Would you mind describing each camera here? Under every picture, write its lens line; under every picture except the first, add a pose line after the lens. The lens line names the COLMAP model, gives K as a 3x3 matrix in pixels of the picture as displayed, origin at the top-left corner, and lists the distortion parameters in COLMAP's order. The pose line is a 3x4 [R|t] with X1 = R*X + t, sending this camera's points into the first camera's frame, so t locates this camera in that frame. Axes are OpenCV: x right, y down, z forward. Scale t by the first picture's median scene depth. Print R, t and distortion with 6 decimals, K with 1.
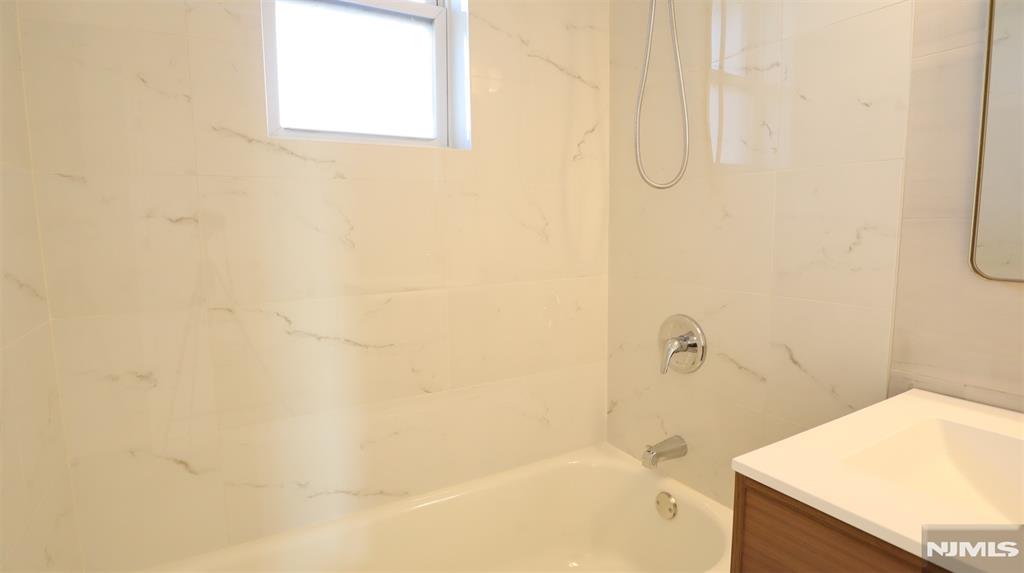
lens RADIAL K [[510.6, 0, 515.9], [0, 510.6, 284.3], [0, 0, 1]] dist [-0.049145, 0.000092]
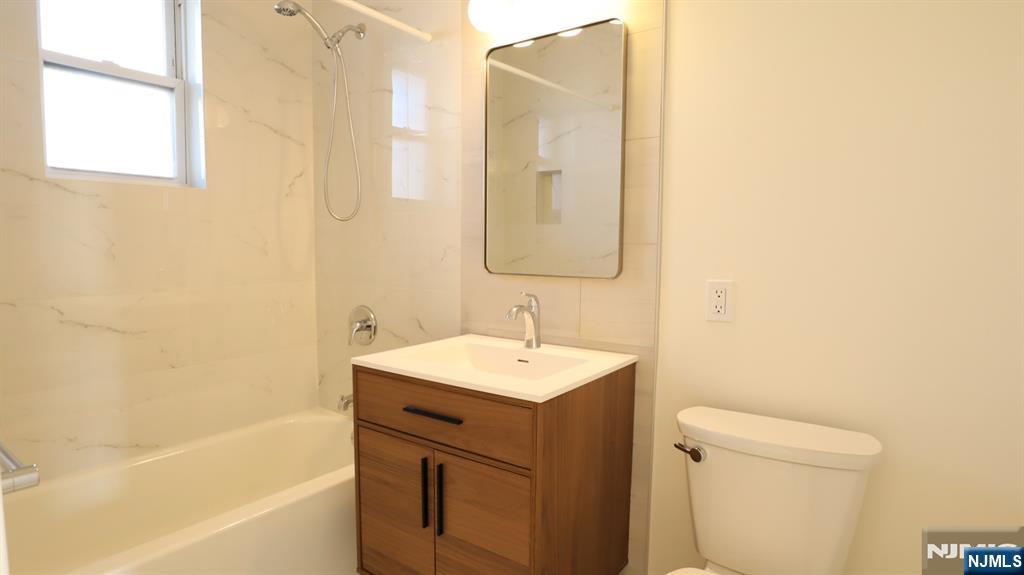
lens RADIAL K [[553.8, 0, 472.7], [0, 553.8, 295.5], [0, 0, 1]] dist [-0.044544, 0.000492]
pose [[0.927908, -0.018556, 0.372348, 0.025818], [0.026864, 0.999492, -0.017137, 0.068459], [-0.371841, 0.025904, 0.927935, -0.627633]]
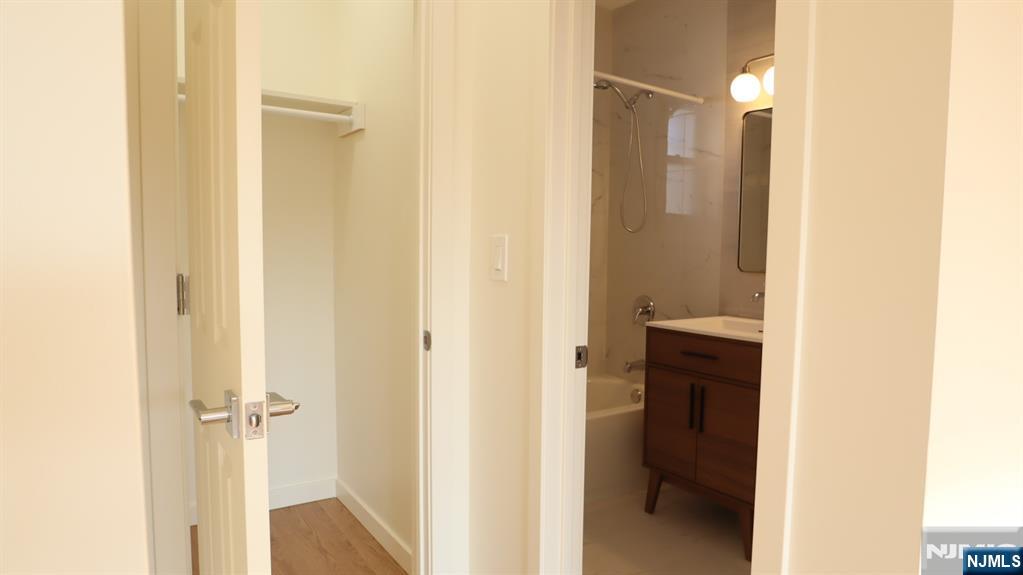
lens RADIAL K [[645.4, 0, 562.0], [0, 645.4, 293.7], [0, 0, 1]] dist [-0.000704, 0.000177]
pose [[0.993049, 0.022057, 0.115614, -0.286009], [-0.016474, 0.998662, -0.049028, 0.183282], [-0.116541, 0.046782, 0.992083, -1.483534]]
